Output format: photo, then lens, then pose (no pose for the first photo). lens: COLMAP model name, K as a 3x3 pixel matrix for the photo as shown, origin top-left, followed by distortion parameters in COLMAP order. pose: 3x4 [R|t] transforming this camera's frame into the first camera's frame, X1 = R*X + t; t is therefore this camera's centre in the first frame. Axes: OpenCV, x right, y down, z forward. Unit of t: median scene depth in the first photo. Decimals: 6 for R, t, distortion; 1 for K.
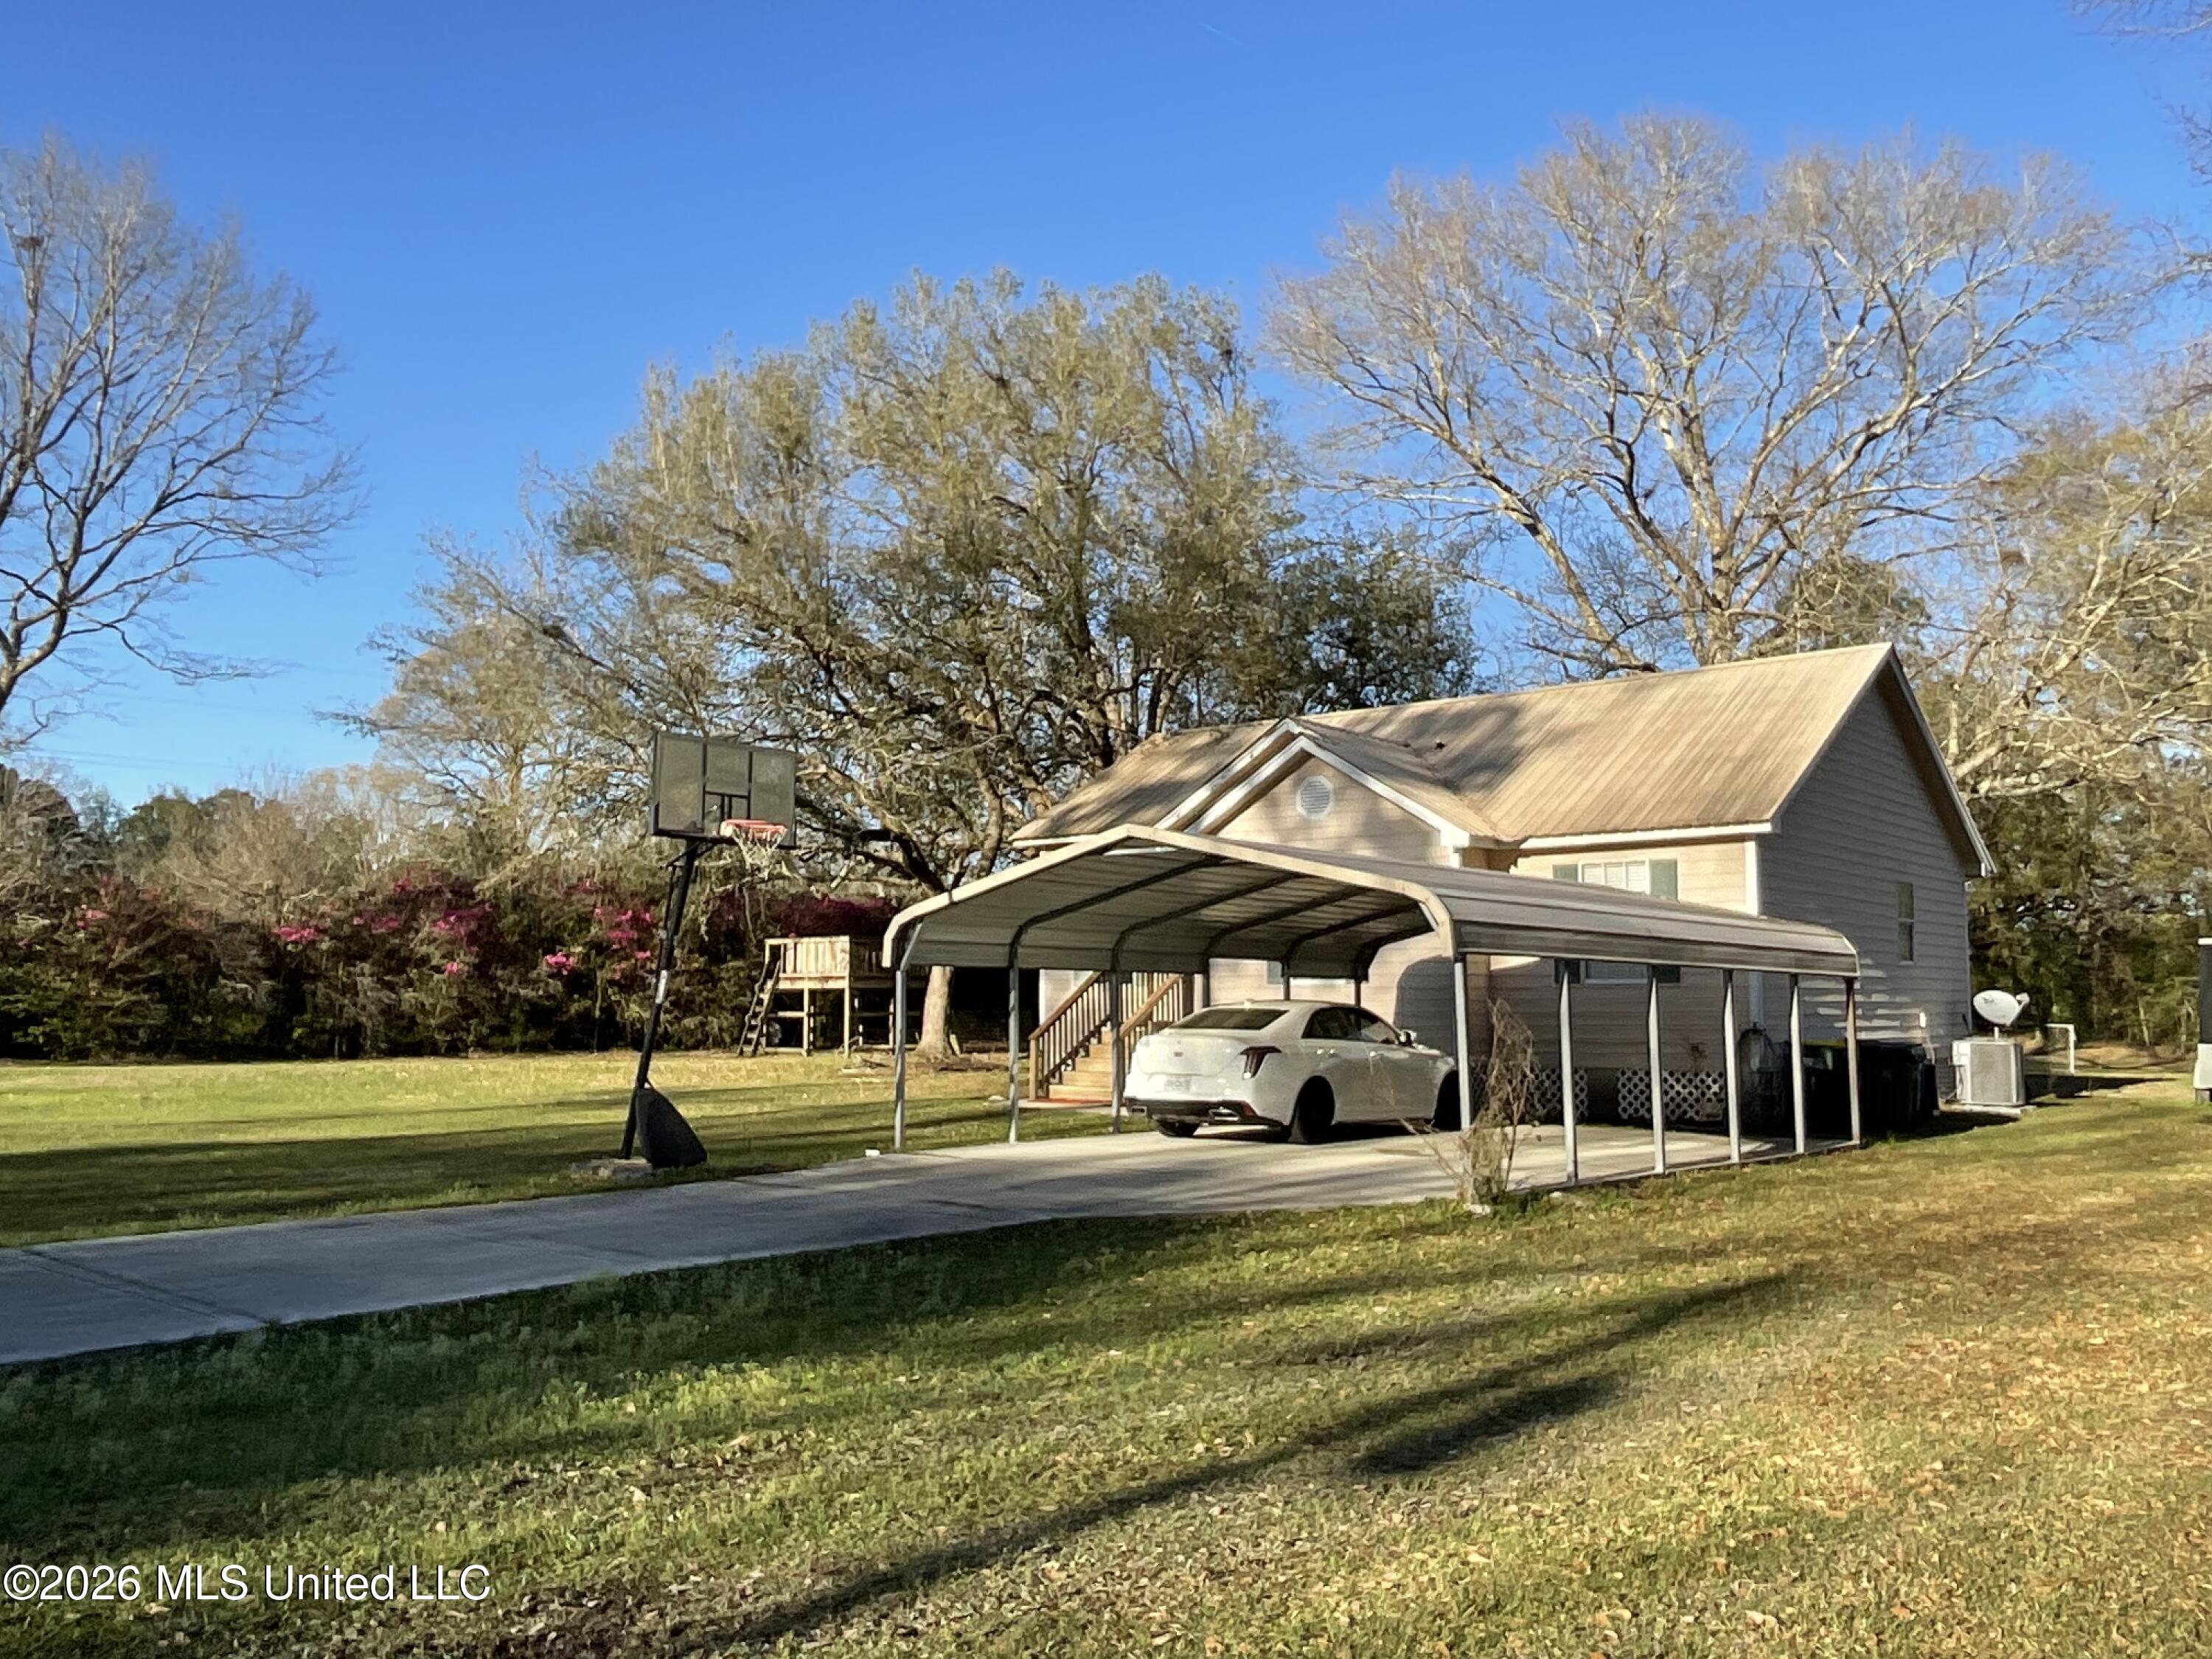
lens RADIAL K [[1790.0, 0, 1105.5], [0, 1790.0, 830.2], [0, 0, 1]] dist [0.056667, 0.000311]
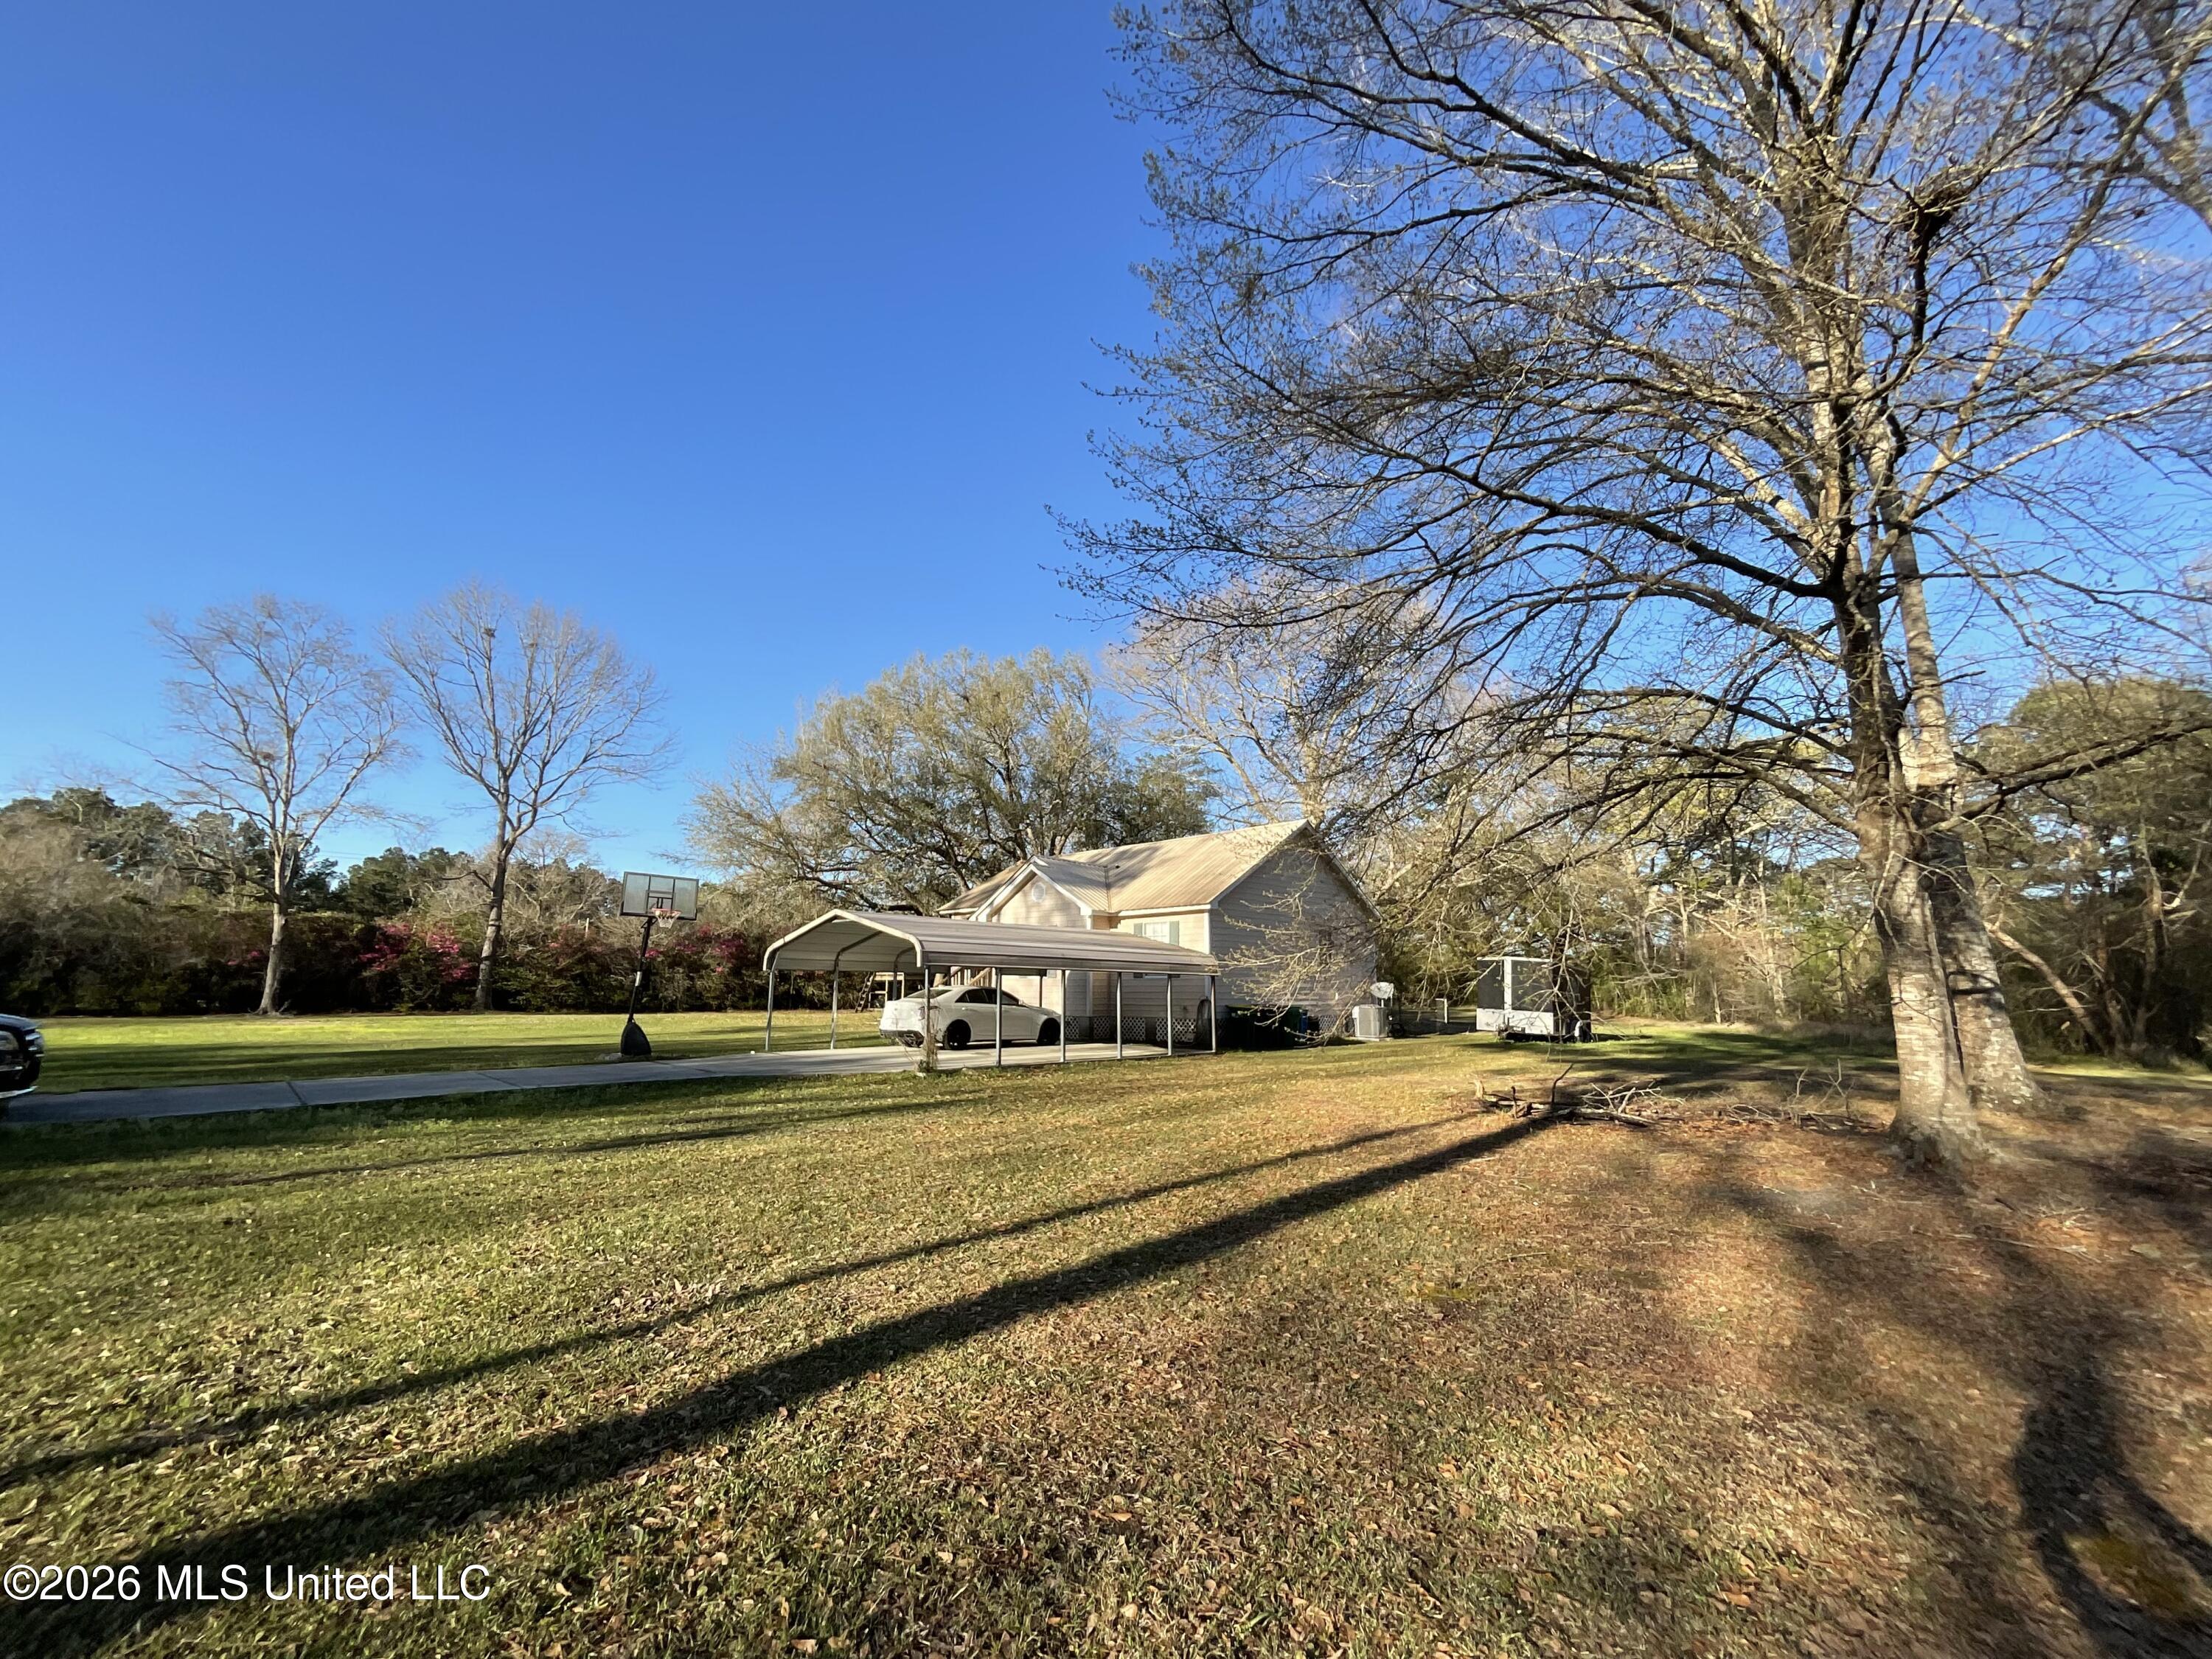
lens RADIAL K [[907.4, 0, 1106.9], [0, 907.4, 829.1], [0, 0, 1]] dist [0.014879, 0.000179]
pose [[0.998729, -0.006201, -0.050021, 0.227965], [0.002308, 0.996988, -0.077517, -0.008257], [0.050351, 0.077303, 0.995735, -0.097059]]
